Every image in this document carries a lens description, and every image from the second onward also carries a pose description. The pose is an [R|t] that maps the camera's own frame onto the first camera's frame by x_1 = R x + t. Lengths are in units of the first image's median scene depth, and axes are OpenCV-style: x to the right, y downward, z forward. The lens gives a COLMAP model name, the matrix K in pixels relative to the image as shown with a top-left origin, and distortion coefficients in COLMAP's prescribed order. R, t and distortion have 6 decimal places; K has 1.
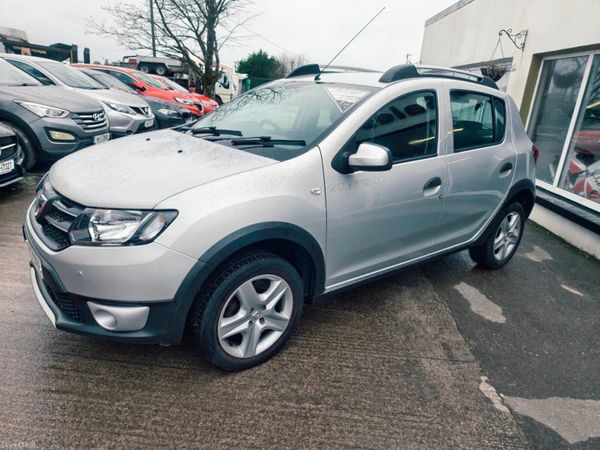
lens RADIAL K [[421.7, 0, 303.1], [0, 421.7, 223.6], [0, 0, 1]] dist [0.015472, -0.007226]
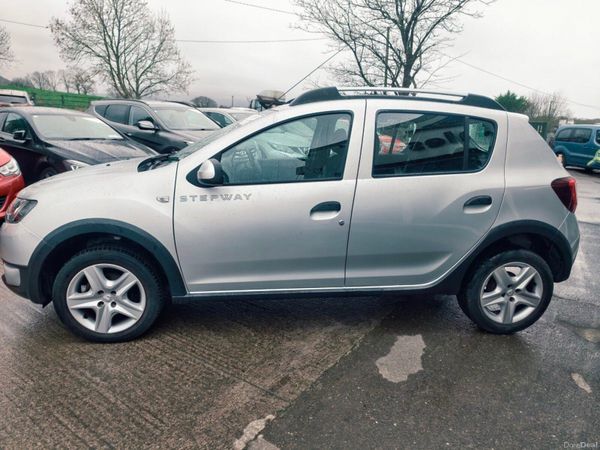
lens RADIAL K [[421.7, 0, 303.1], [0, 421.7, 223.6], [0, 0, 1]] dist [0.015472, -0.007226]
pose [[0.848147, 0.083367, -0.523160, 0.858035], [-0.136102, 0.988683, -0.063100, 0.006890], [0.511979, 0.124721, 0.849895, 0.207402]]
